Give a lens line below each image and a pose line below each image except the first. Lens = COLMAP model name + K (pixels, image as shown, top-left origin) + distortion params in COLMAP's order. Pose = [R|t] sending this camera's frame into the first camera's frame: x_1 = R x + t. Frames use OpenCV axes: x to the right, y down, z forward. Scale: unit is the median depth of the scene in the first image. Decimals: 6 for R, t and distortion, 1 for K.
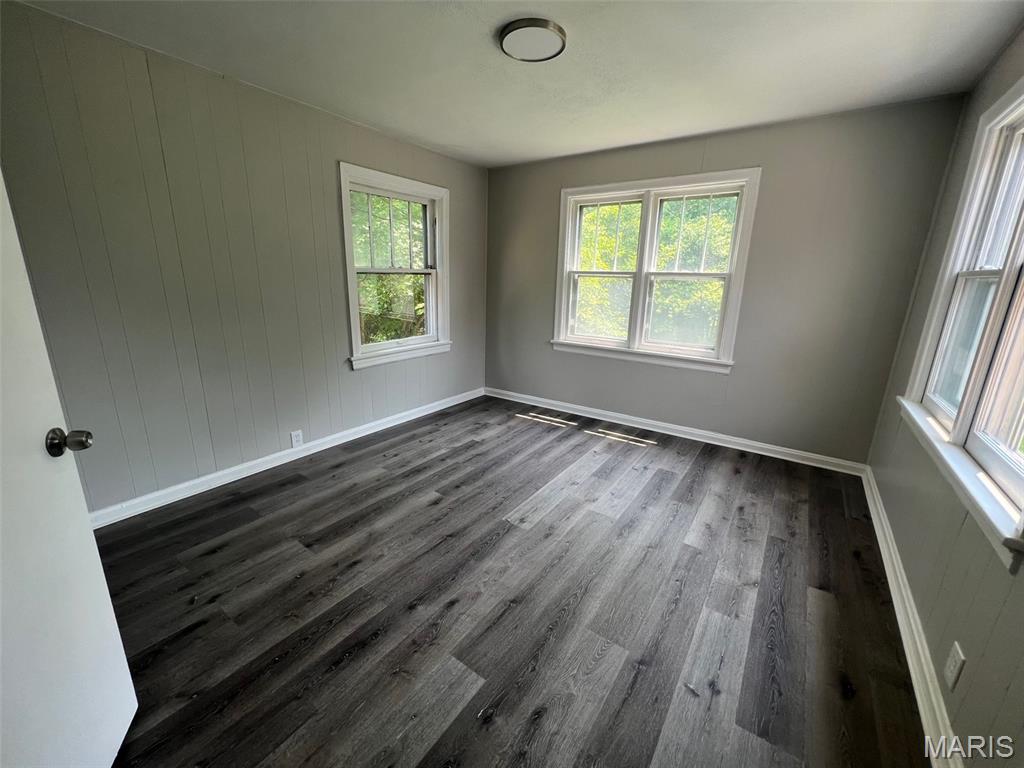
lens RADIAL K [[413.6, 0, 510.7], [0, 413.6, 385.7], [0, 0, 1]] dist [-0.002386, -0.000386]
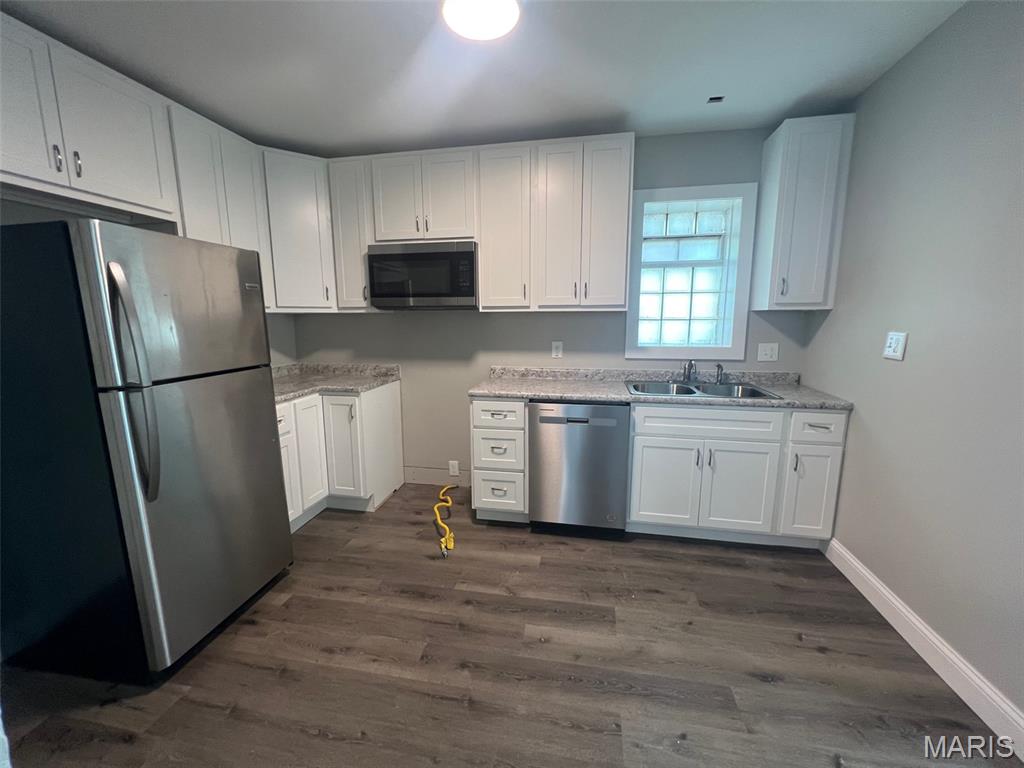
lens RADIAL K [[413.6, 0, 510.7], [0, 413.6, 385.7], [0, 0, 1]] dist [-0.002386, -0.000386]
pose [[0.415447, 0.125307, -0.900945, 0.456690], [-0.213375, 0.976255, 0.037389, -0.039320], [0.884237, 0.176706, 0.432319, 0.199051]]
